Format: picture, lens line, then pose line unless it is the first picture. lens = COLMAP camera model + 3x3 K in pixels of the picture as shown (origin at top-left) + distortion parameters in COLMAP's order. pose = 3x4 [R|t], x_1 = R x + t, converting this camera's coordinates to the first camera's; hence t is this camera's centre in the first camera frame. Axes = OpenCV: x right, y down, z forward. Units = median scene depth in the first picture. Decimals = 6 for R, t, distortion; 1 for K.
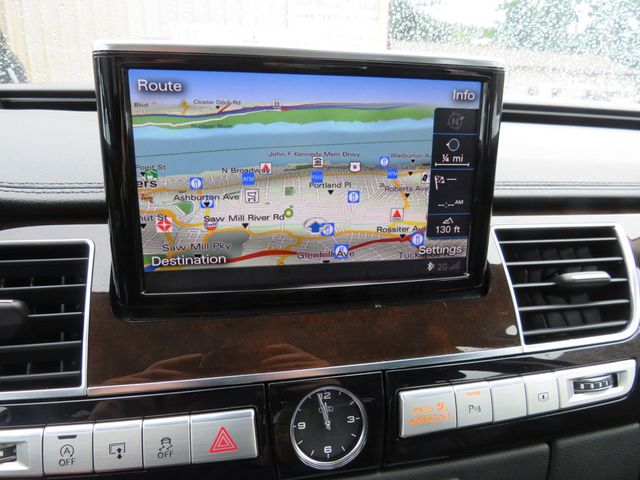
lens RADIAL K [[453.6, 0, 323.9], [0, 453.6, 240.8], [0, 0, 1]] dist [-0.022374, 0.006045]
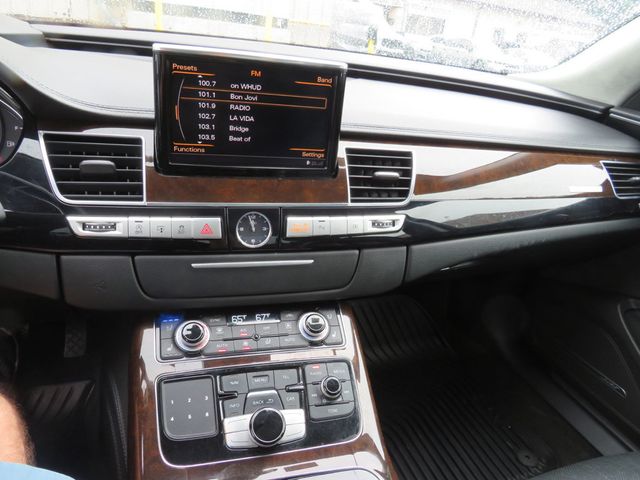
lens RADIAL K [[453.6, 0, 326.7], [0, 453.6, 238.9], [0, 0, 1]] dist [-0.022374, 0.006045]
pose [[0.992948, 0.050499, 0.107260, 0.126392], [-0.065535, 0.987746, 0.141642, 0.113264], [-0.098793, -0.147672, 0.984090, -1.216582]]
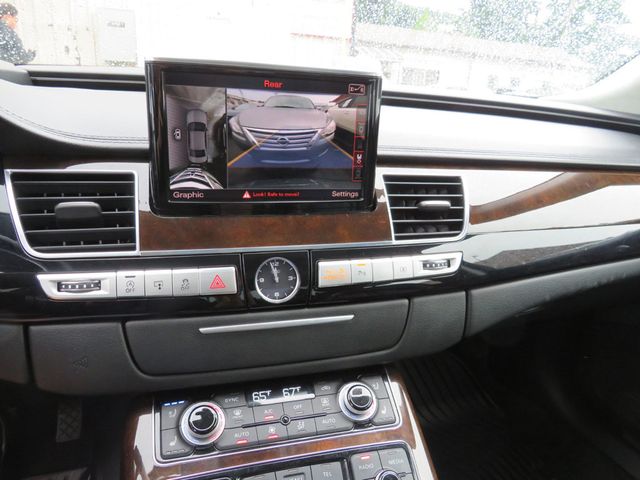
lens RADIAL K [[453.6, 0, 324.8], [0, 453.6, 240.2], [0, 0, 1]] dist [-0.022374, 0.006045]
pose [[0.996457, 0.007857, 0.083732, 0.044767], [-0.010667, 0.999393, 0.033169, 0.192197], [-0.083420, -0.033945, 0.995936, -0.743418]]
